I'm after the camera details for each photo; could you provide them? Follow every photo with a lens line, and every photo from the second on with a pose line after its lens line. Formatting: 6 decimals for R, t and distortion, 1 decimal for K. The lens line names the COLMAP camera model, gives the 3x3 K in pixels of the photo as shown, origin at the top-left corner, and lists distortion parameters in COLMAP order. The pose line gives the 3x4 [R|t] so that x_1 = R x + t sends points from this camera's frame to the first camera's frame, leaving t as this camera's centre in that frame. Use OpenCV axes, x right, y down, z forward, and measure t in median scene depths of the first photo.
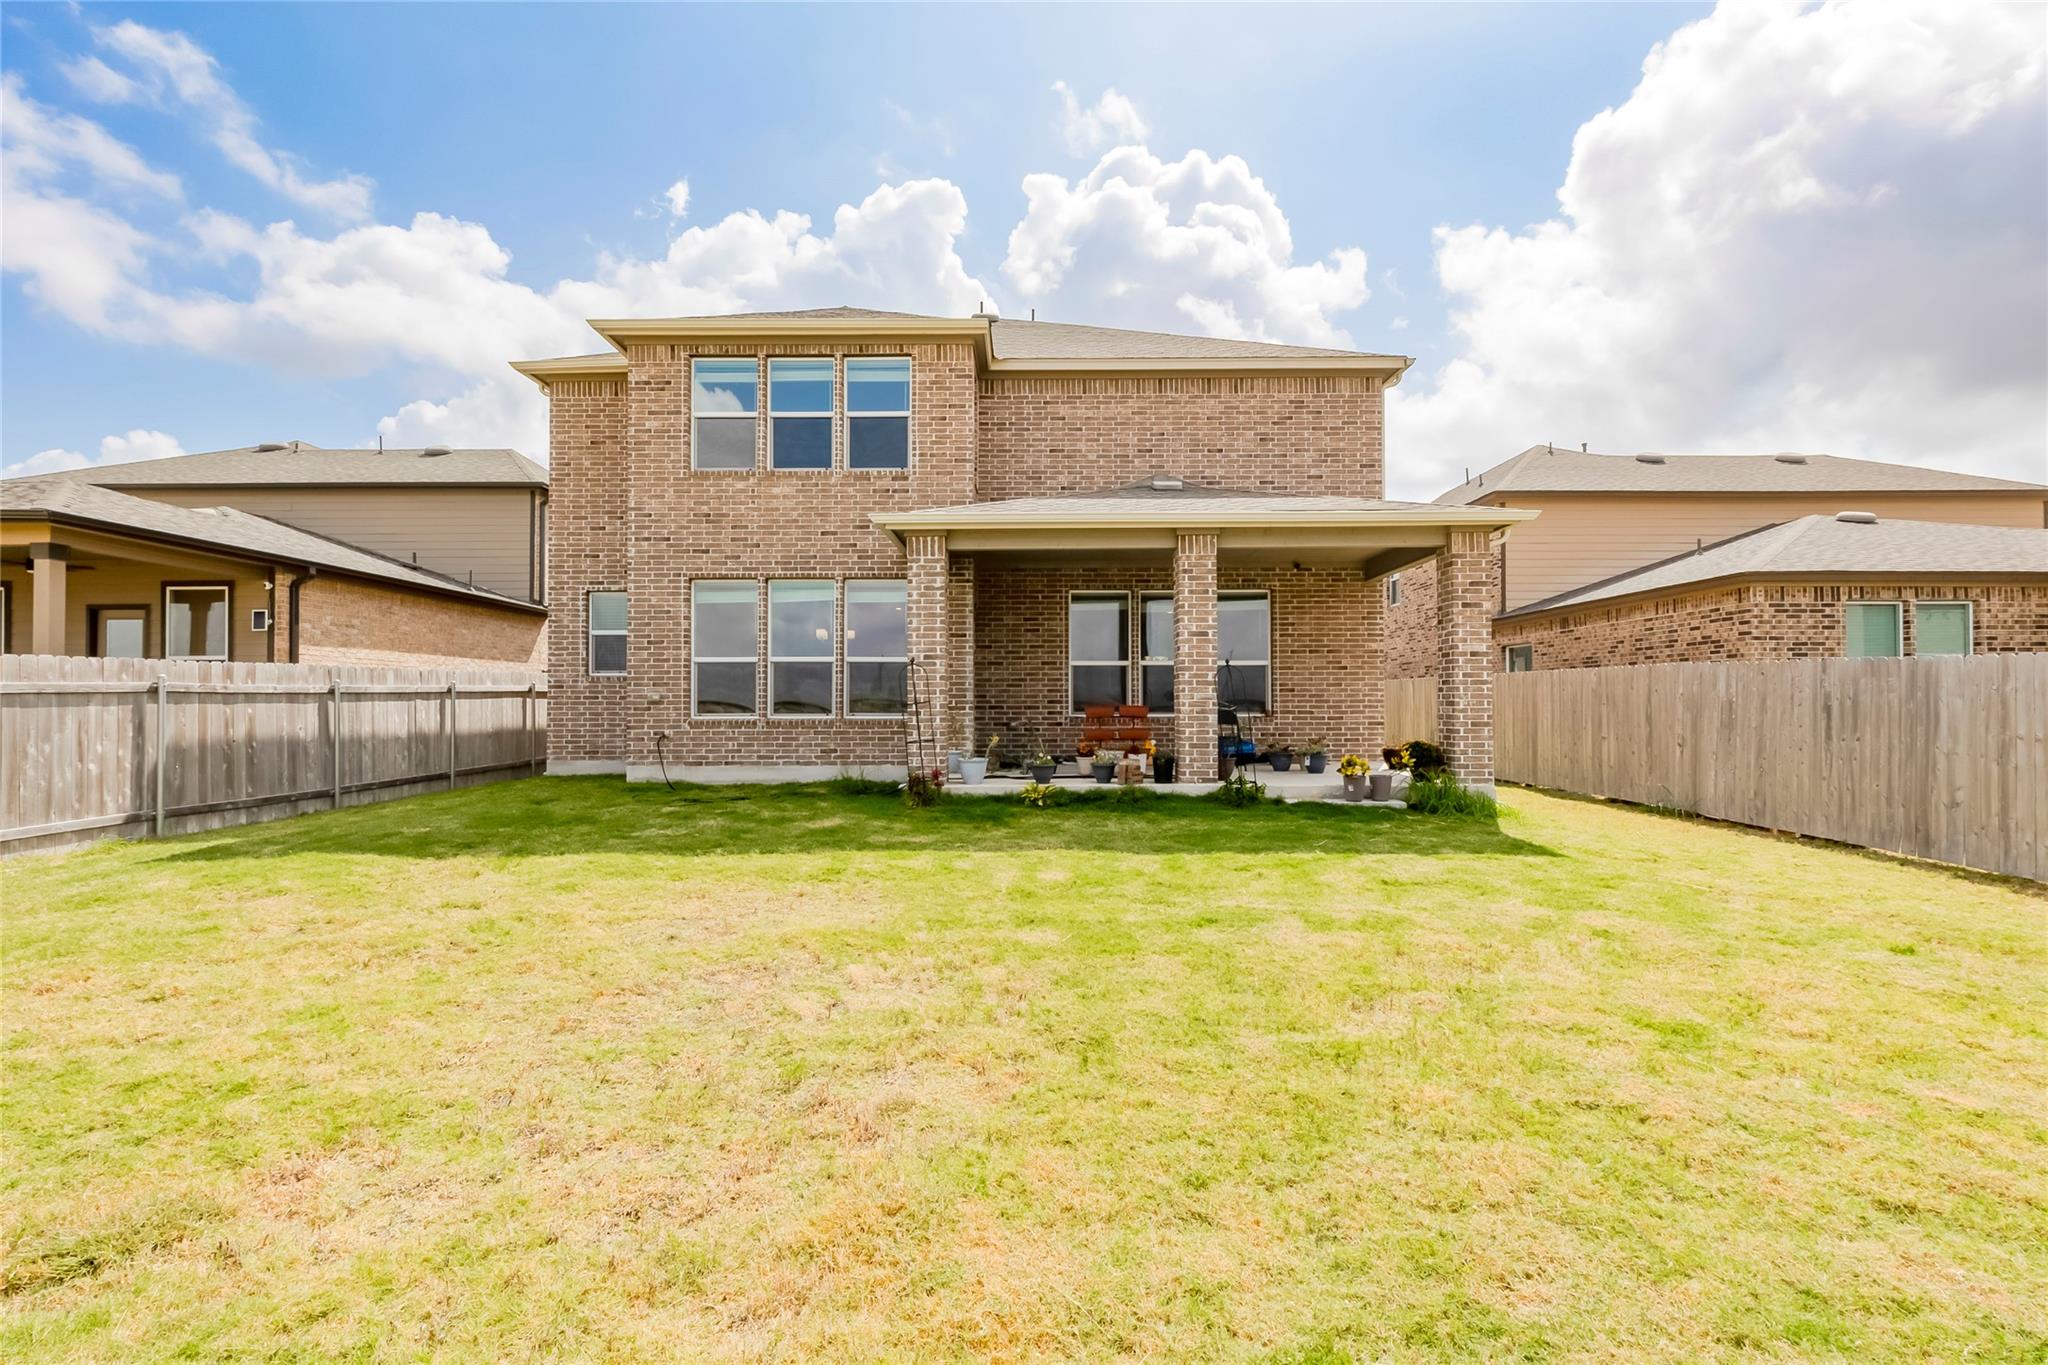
lens RADIAL K [[922.2, 0, 1023.5], [0, 922.2, 688.3], [0, 0, 1]] dist [0.001330, 0.000021]
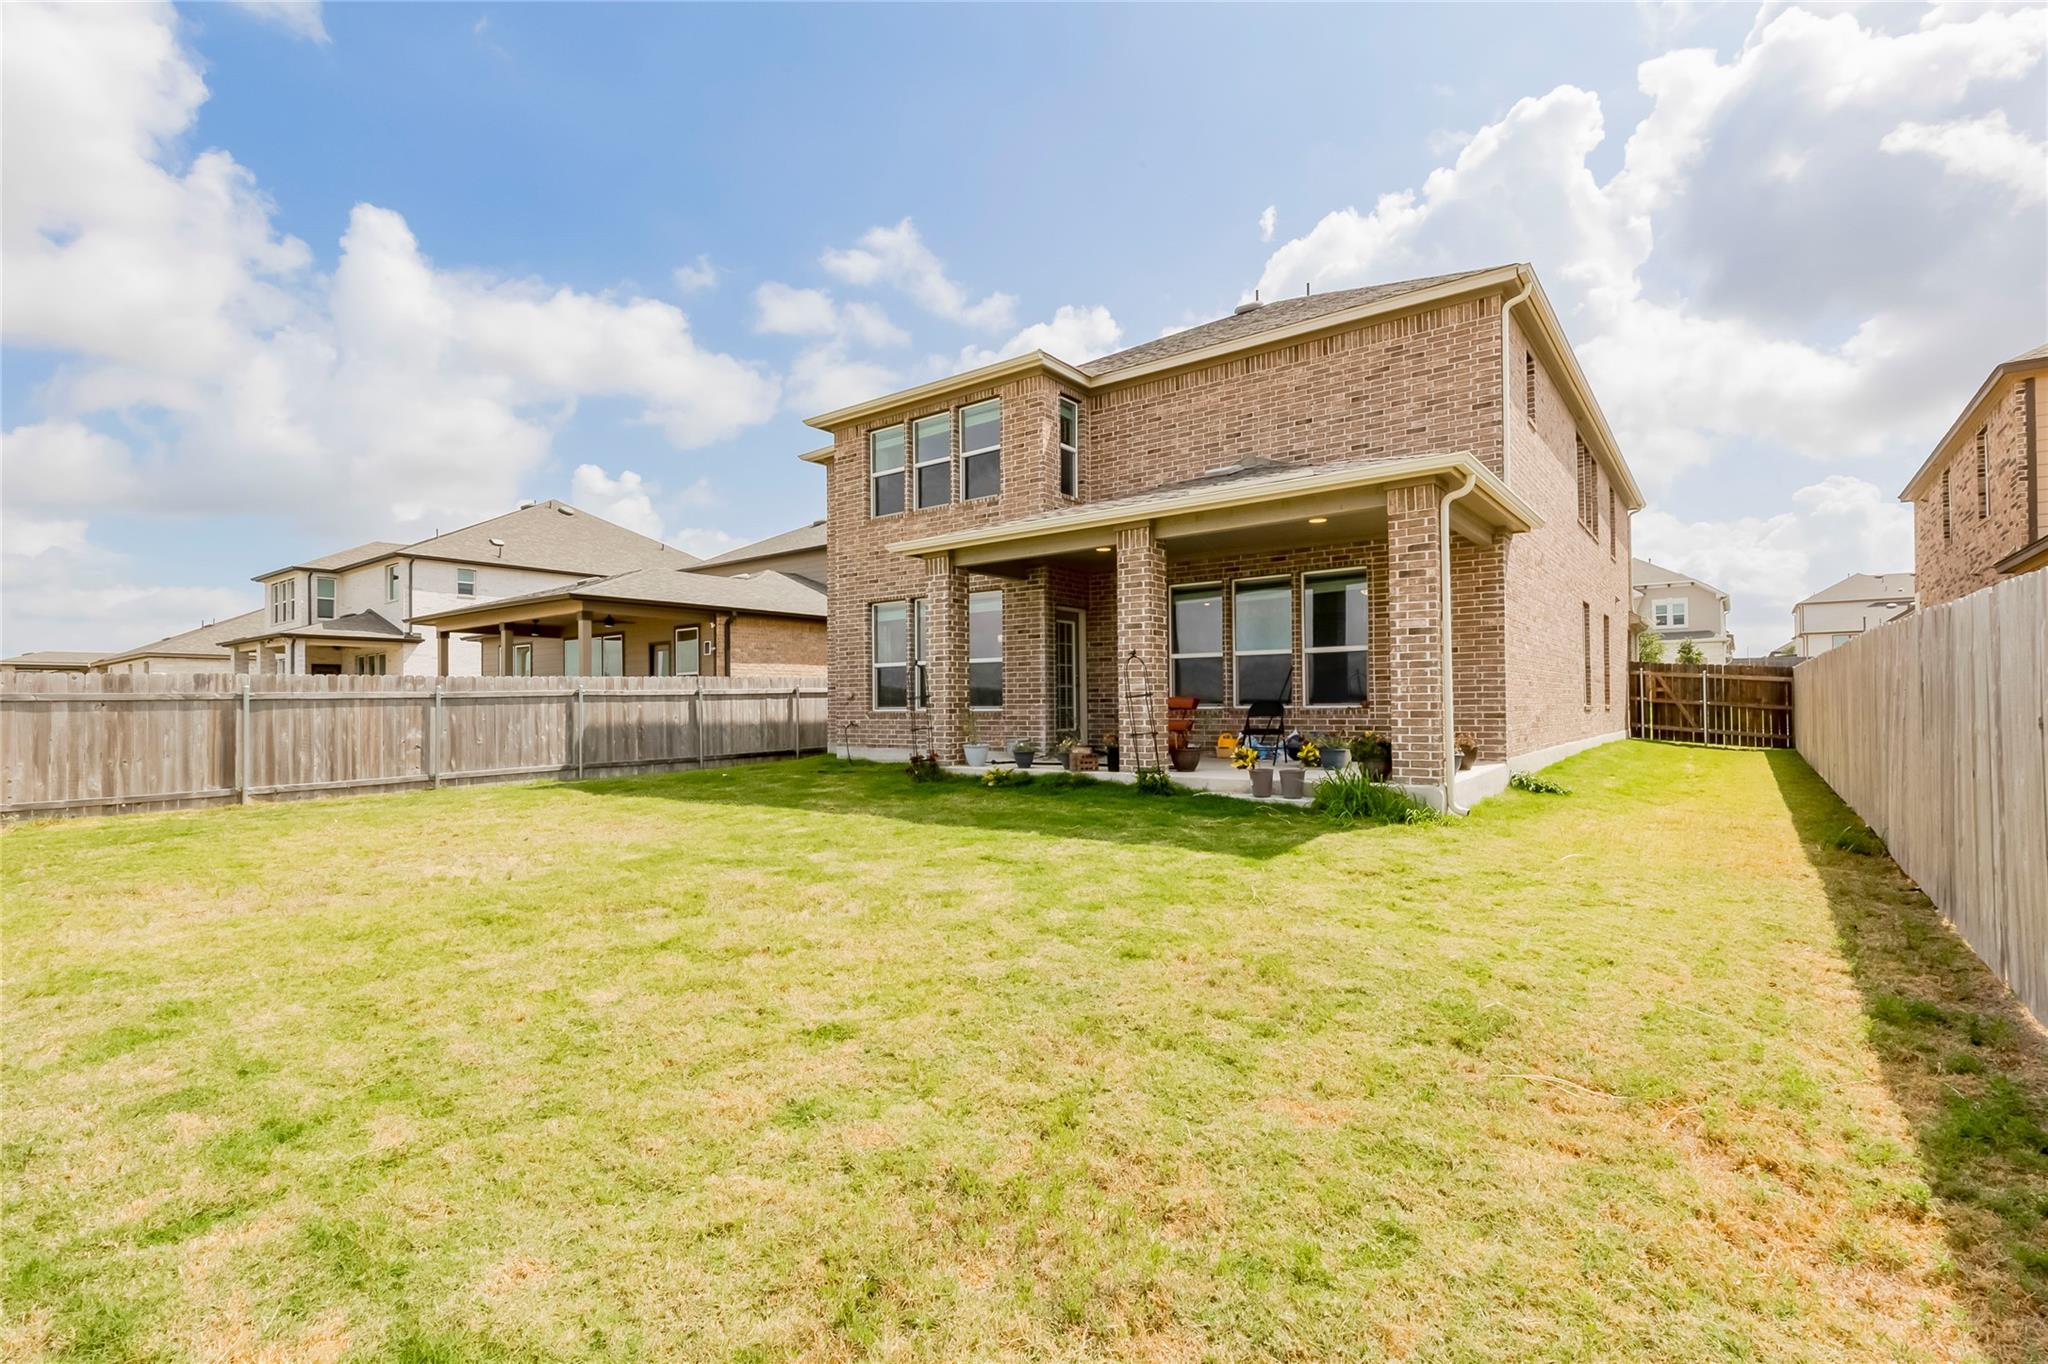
lens RADIAL K [[922.2, 0, 1023.5], [0, 922.2, 687.8], [0, 0, 1]] dist [0.001330, 0.000021]
pose [[0.798973, -0.017272, -0.601119, 0.590639], [0.019266, 0.999810, -0.003121, 0.008440], [0.601058, -0.009087, 0.799153, 0.093445]]
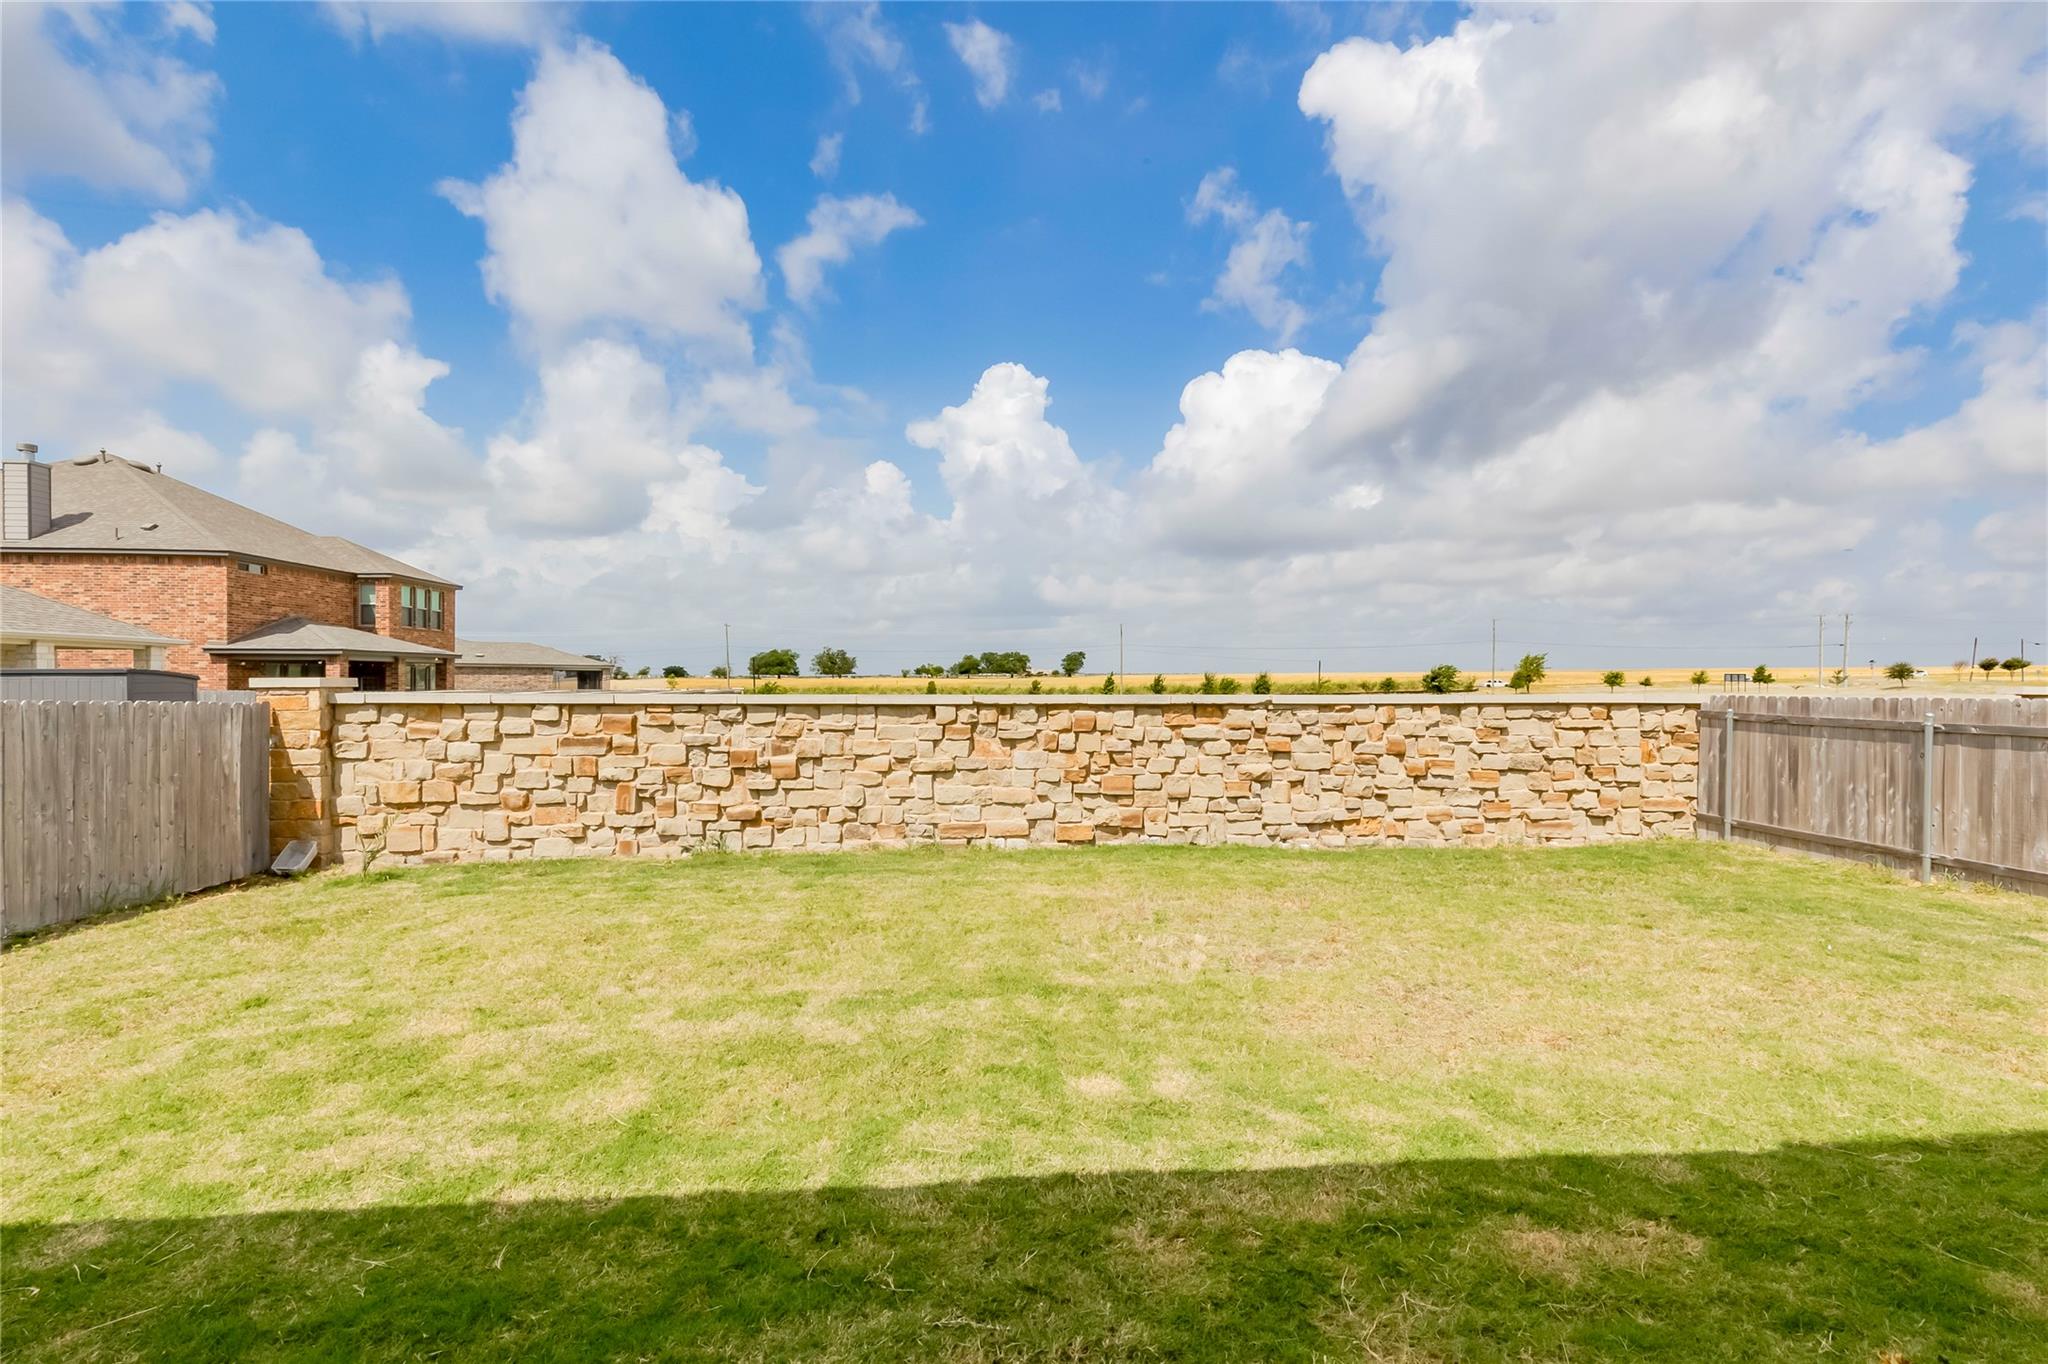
lens RADIAL K [[942.3, 0, 1024.0], [0, 942.3, 682.0], [0, 0, 1]] dist [0.003521, 0.000233]
pose [[-0.994188, -0.004529, -0.107565, 0.096587], [-0.003536, 0.999949, -0.009425, -0.031629], [0.107602, -0.008990, -0.994153, 0.892501]]
